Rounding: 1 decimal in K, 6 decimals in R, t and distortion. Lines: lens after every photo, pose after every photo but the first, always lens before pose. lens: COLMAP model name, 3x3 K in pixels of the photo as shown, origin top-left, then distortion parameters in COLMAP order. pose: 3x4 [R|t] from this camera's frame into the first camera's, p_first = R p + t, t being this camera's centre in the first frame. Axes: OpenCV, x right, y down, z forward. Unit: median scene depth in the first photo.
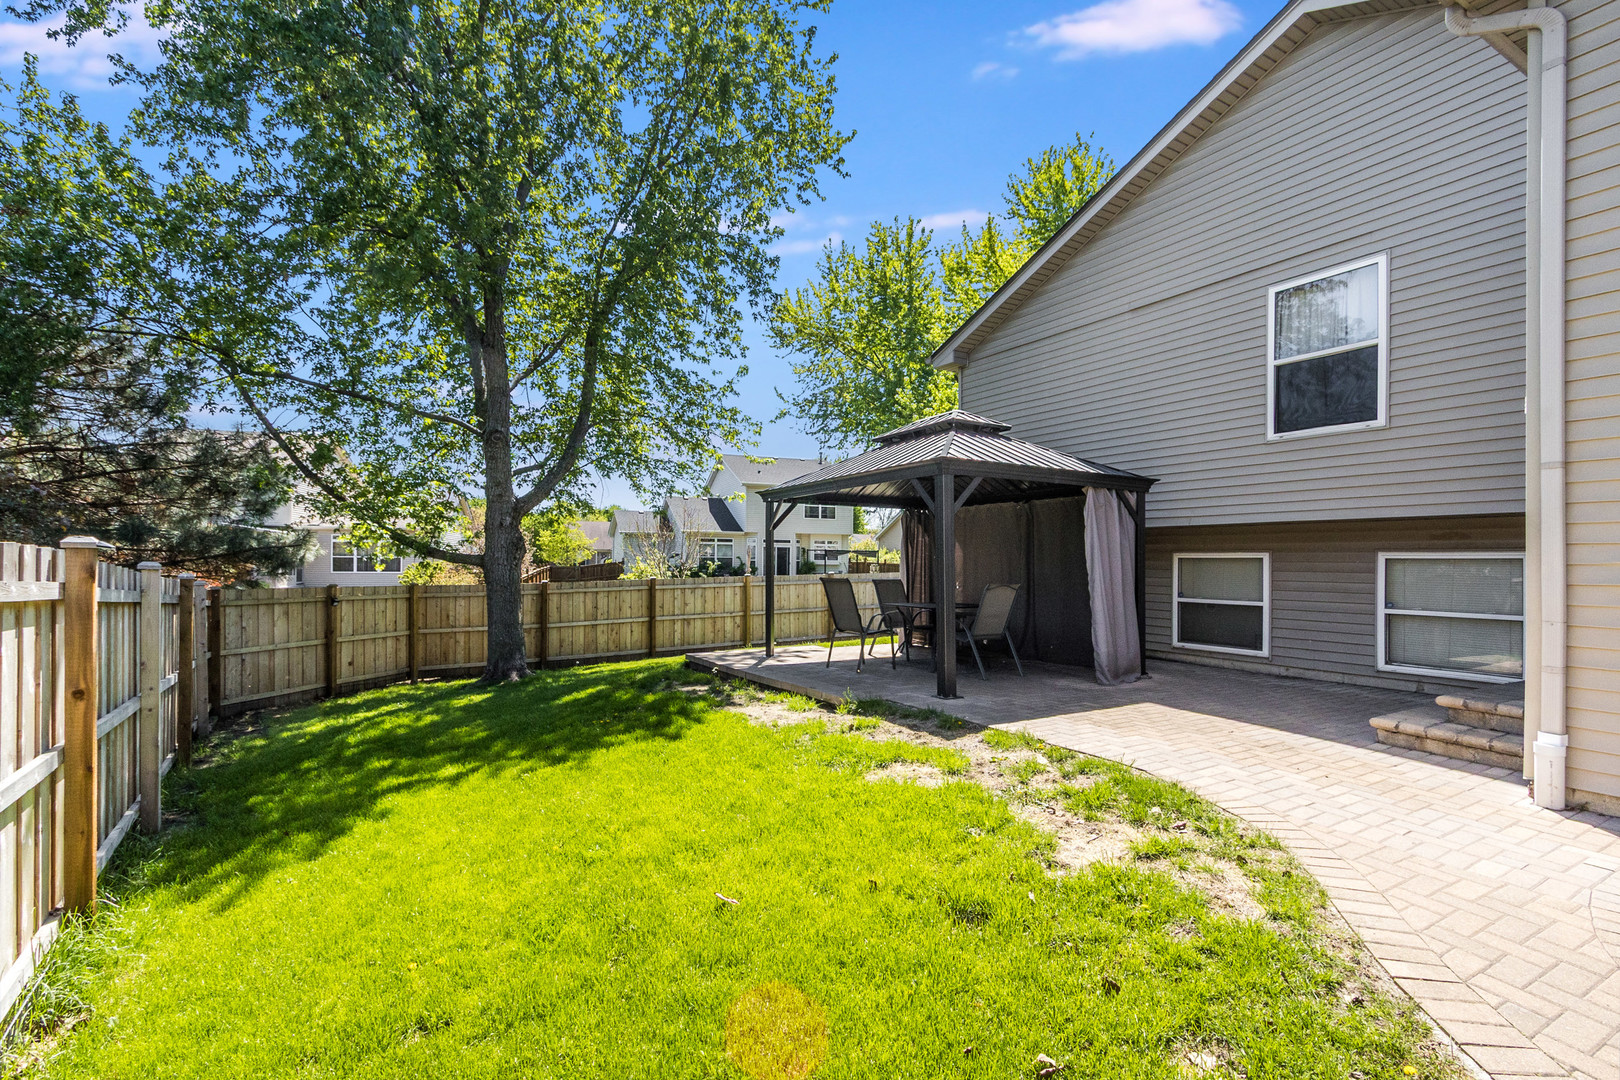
lens RADIAL K [[756.7, 0, 808.6], [0, 756.7, 552.3], [0, 0, 1]] dist [0.002676, 0.000737]
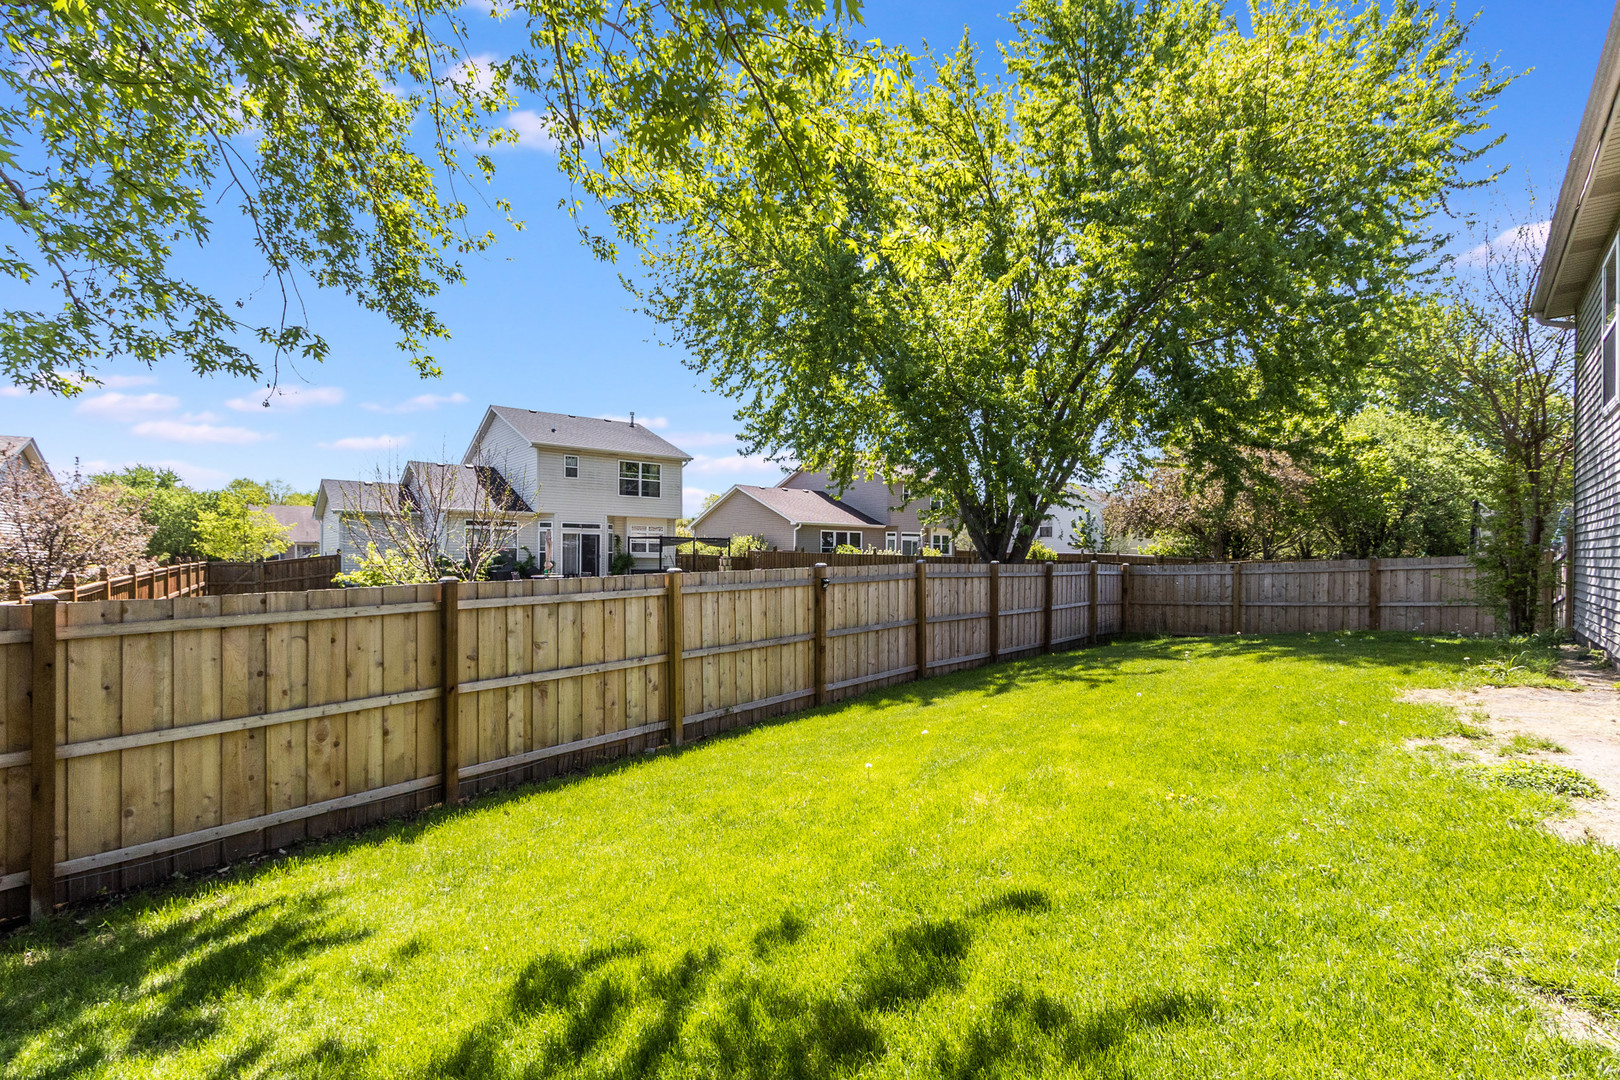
lens RADIAL K [[756.7, 0, 806.1], [0, 756.7, 555.4], [0, 0, 1]] dist [0.002676, 0.000737]
pose [[0.950312, -0.002452, 0.311289, -0.087878], [0.000071, 0.999971, 0.007660, 0.010958], [-0.311299, -0.007257, 0.950284, 0.338182]]
